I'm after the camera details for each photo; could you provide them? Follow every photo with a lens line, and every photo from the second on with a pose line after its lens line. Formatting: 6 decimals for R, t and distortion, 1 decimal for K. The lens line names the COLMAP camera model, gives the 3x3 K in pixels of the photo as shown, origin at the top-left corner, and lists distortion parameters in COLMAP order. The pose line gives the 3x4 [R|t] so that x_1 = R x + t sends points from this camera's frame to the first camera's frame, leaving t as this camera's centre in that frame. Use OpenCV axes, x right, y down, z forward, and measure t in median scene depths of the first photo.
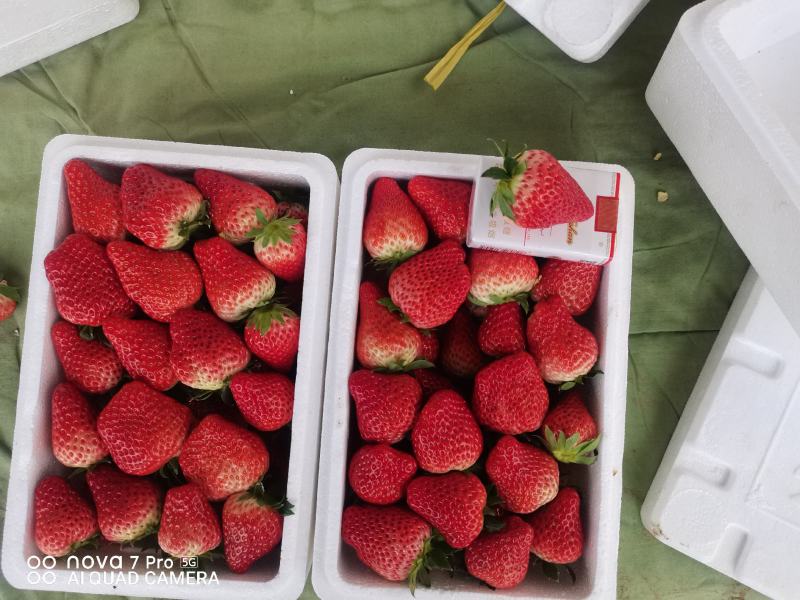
lens RADIAL K [[627.0, 0, 400.0], [0, 627.0, 301.9], [0, 0, 1]] dist [0.023112, -0.031523]
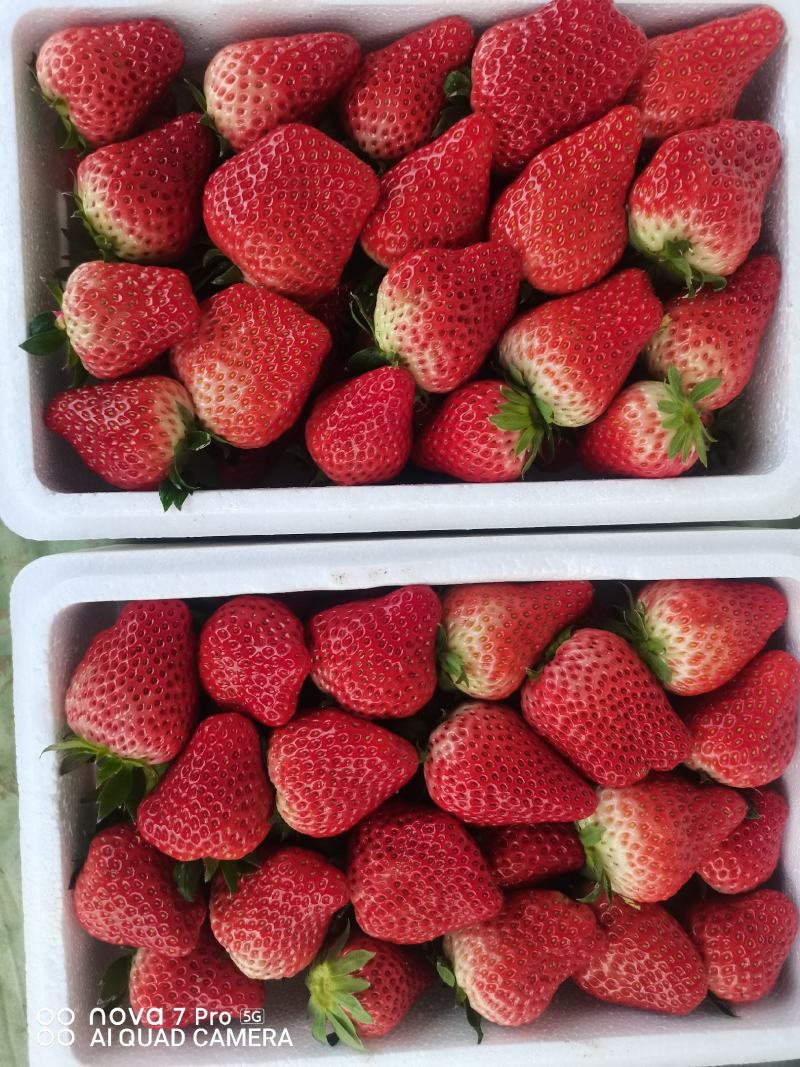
lens RADIAL K [[836.3, 0, 399.5], [0, 836.3, 528.7], [0, 0, 1]] dist [0.023112, -0.031523]
pose [[0.099914, 0.994274, 0.037909, -0.159075], [-0.994906, 0.099320, 0.017244, 0.125603], [0.013380, -0.039439, 0.999132, 0.280847]]
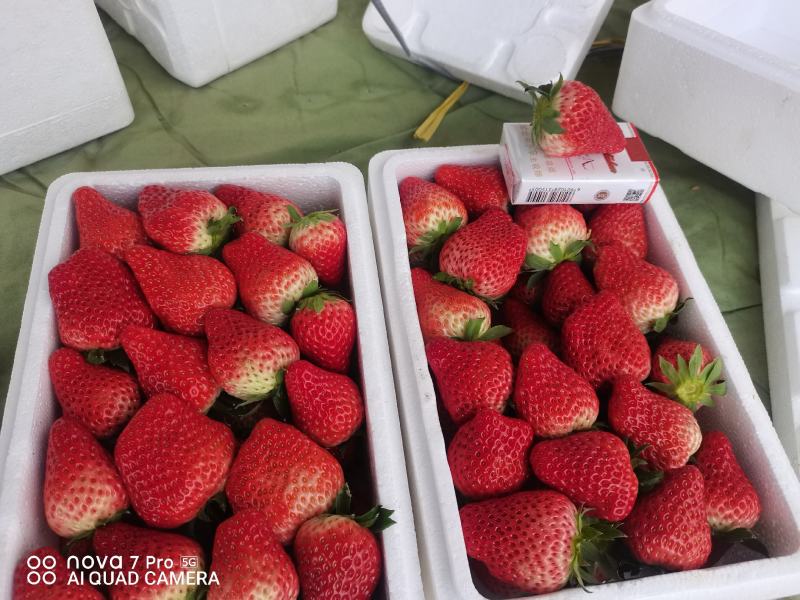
lens RADIAL K [[627.0, 0, 401.4], [0, 627.0, 300.8], [0, 0, 1]] dist [0.023112, -0.031523]
pose [[0.974534, -0.143957, 0.171931, -0.249803], [0.207533, 0.869423, -0.448368, 0.439976], [-0.084935, 0.472631, 0.877158, 0.229556]]
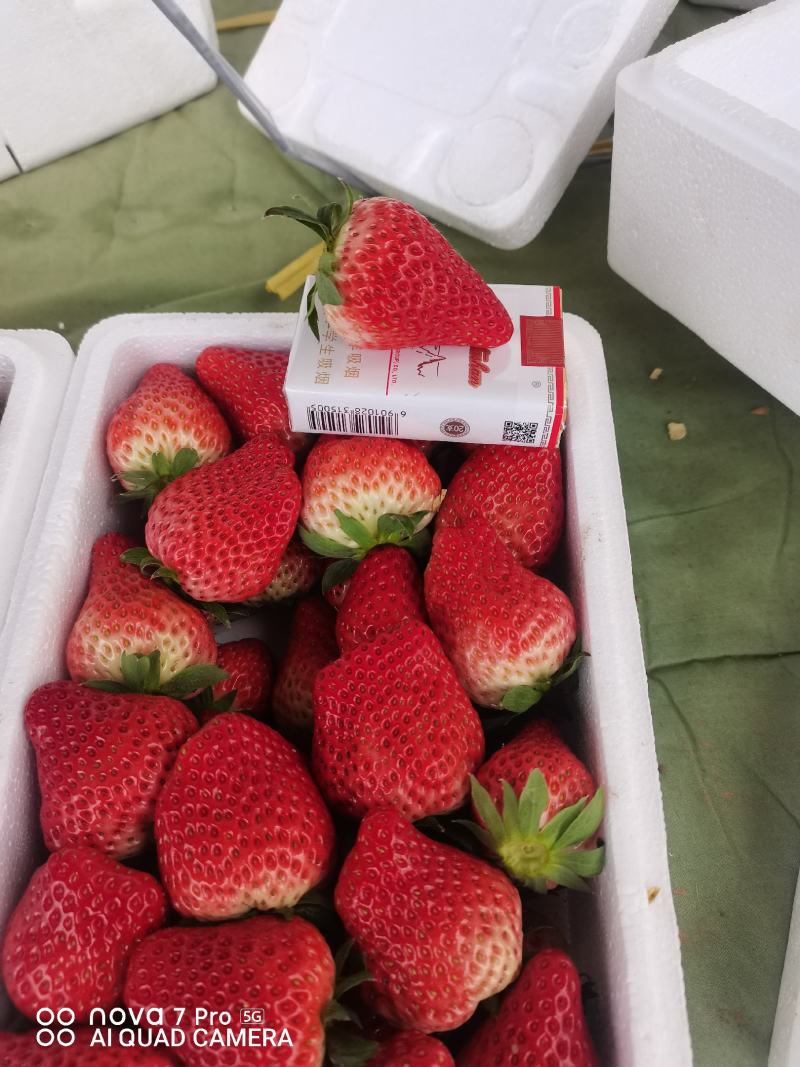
lens RADIAL K [[836.3, 0, 405.2], [0, 836.3, 532.2], [0, 0, 1]] dist [0.023112, -0.031523]
pose [[0.998529, -0.053989, 0.004999, 0.191813], [0.050839, 0.900225, -0.432448, 0.288115], [0.018848, 0.432066, 0.901645, 0.412761]]
